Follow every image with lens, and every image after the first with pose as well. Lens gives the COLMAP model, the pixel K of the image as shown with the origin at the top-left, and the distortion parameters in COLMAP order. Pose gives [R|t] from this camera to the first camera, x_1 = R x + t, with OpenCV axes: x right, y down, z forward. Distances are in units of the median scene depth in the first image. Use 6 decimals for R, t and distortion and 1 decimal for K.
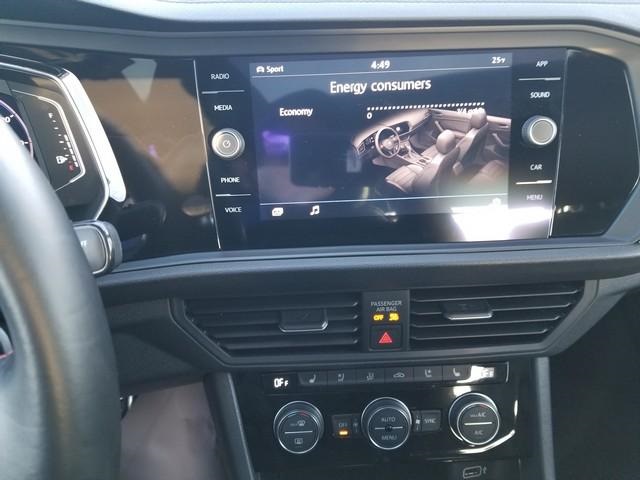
lens RADIAL K [[515.9, 0, 320.0], [0, 515.9, 240.0], [0, 0, 1]] dist [0.139878, -0.294911]
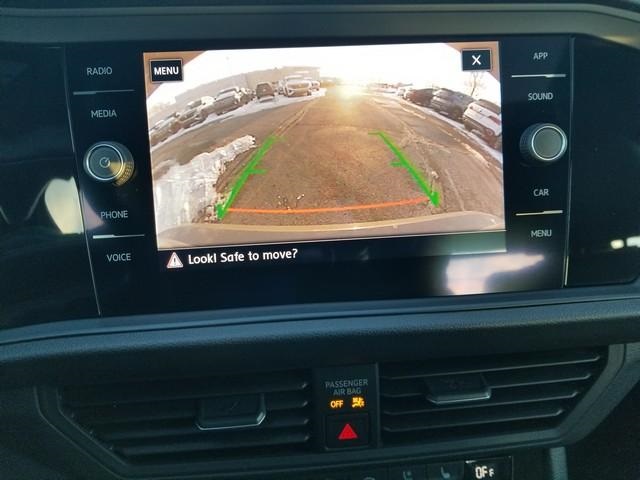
lens RADIAL K [[526.4, 0, 320.0], [0, 526.4, 240.0], [0, 0, 1]] dist [0.005303, -0.001624]
pose [[0.998962, -0.017521, 0.042059, 0.063147], [0.021346, 0.995503, -0.092294, -0.009624], [-0.040253, 0.093096, 0.994843, 0.253476]]
